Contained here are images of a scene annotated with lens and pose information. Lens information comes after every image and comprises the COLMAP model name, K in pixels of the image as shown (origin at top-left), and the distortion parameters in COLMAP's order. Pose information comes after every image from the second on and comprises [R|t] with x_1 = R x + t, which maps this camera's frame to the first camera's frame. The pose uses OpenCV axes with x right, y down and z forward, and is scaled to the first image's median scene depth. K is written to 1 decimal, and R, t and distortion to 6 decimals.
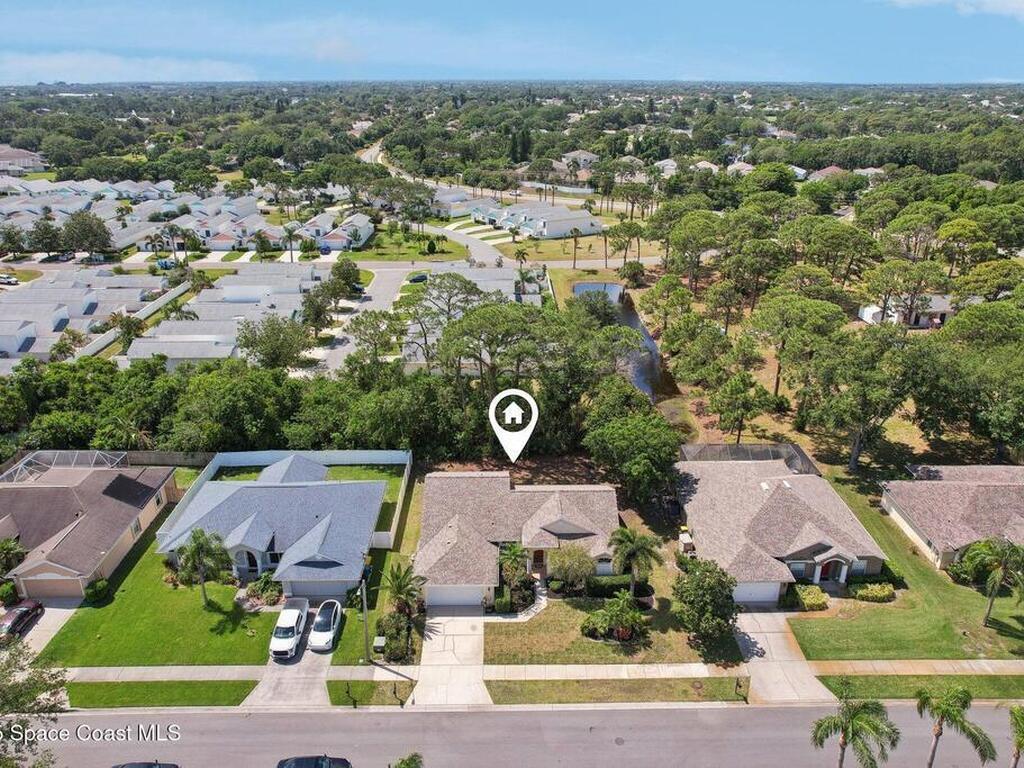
lens RADIAL K [[742.1, 0, 512.0], [0, 742.1, 384.0], [0, 0, 1]] dist [-0.067622, 0.036834]
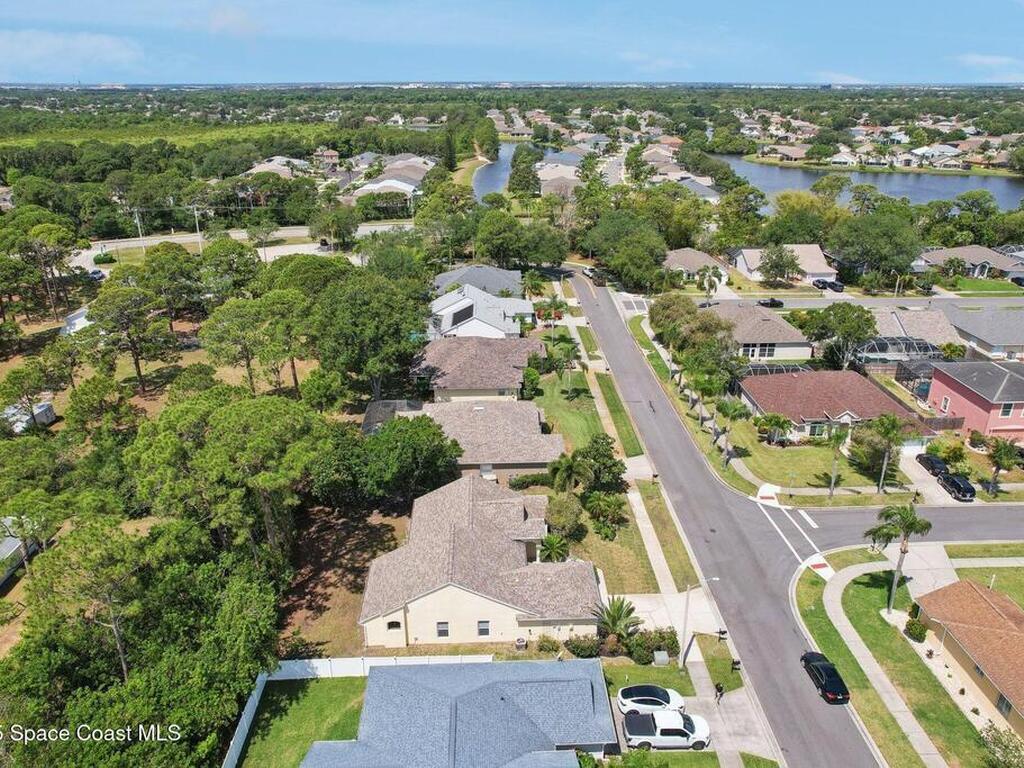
lens RADIAL K [[742.1, 0, 512.0], [0, 742.1, 384.0], [0, 0, 1]] dist [-0.067622, 0.036834]
pose [[-0.024091, -0.382093, 0.923810, -0.935496], [0.388643, 0.847811, 0.360795, -0.381756], [-0.921073, 0.367725, 0.128073, 0.924112]]
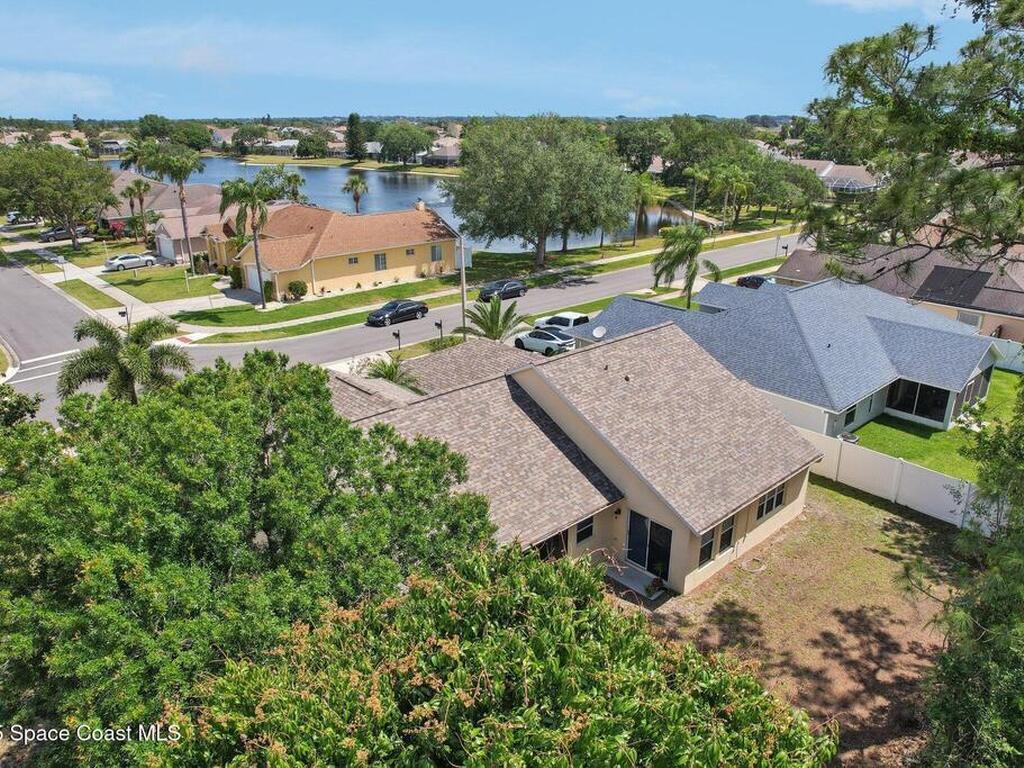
lens RADIAL K [[742.1, 0, 512.0], [0, 742.1, 384.0], [0, 0, 1]] dist [-0.067622, 0.036834]
pose [[-0.747508, 0.217991, -0.627464, 0.285655], [-0.262215, 0.771065, 0.580260, -0.091554], [0.610307, 0.598280, -0.519217, 1.452436]]
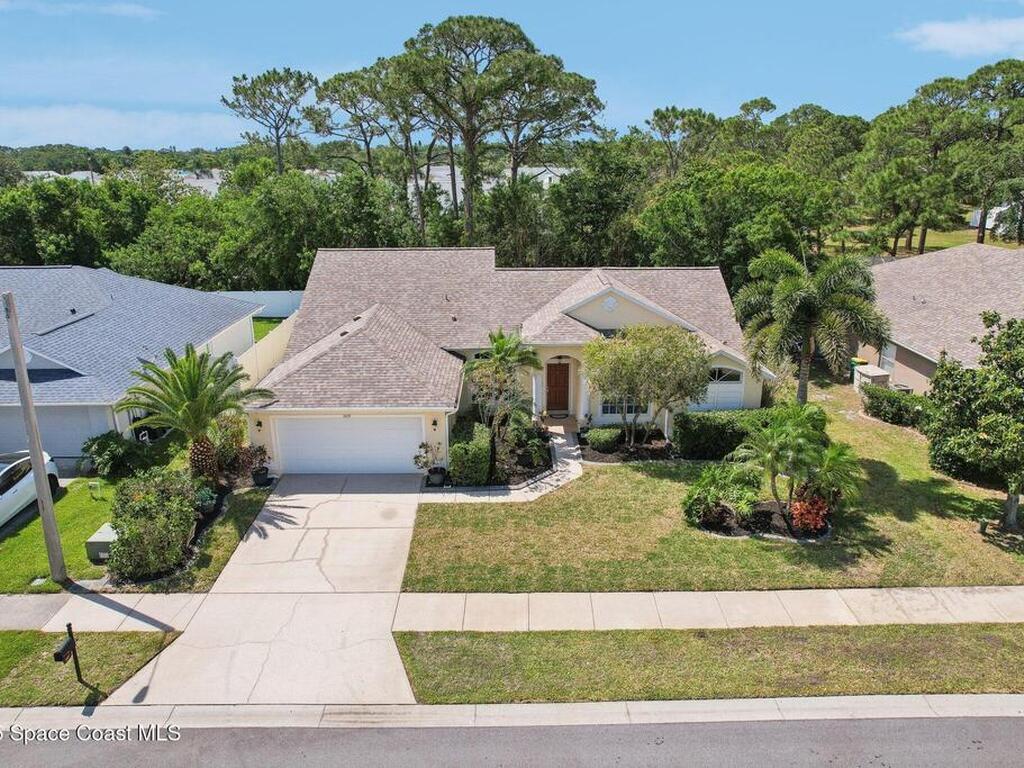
lens RADIAL K [[742.1, 0, 512.0], [0, 742.1, 384.0], [0, 0, 1]] dist [-0.067622, 0.036834]
pose [[0.999968, -0.005027, -0.006232, 0.012807], [0.004462, 0.996148, -0.087576, 0.310529], [0.006649, 0.087546, 0.996138, 0.649681]]
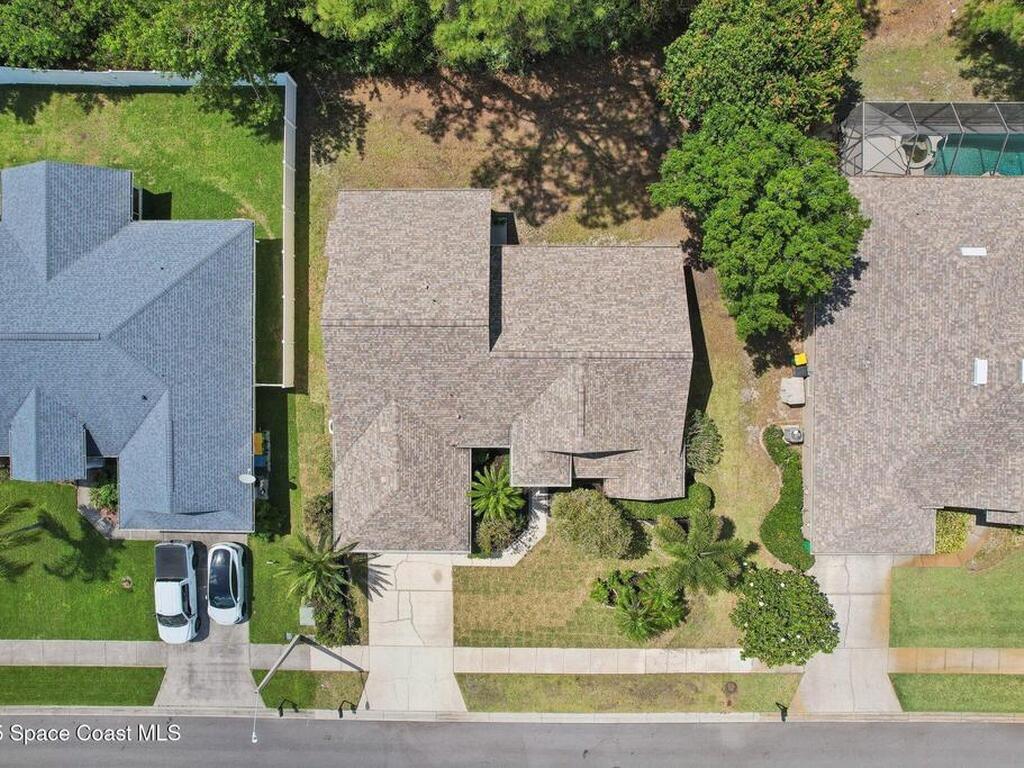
lens RADIAL K [[742.1, 0, 512.0], [0, 742.1, 384.0], [0, 0, 1]] dist [-0.067622, 0.036834]
pose [[0.999829, 0.017396, -0.006334, 0.019790], [-0.000346, 0.359616, 0.933100, -0.398878], [0.018510, -0.932938, 0.359560, 0.956747]]
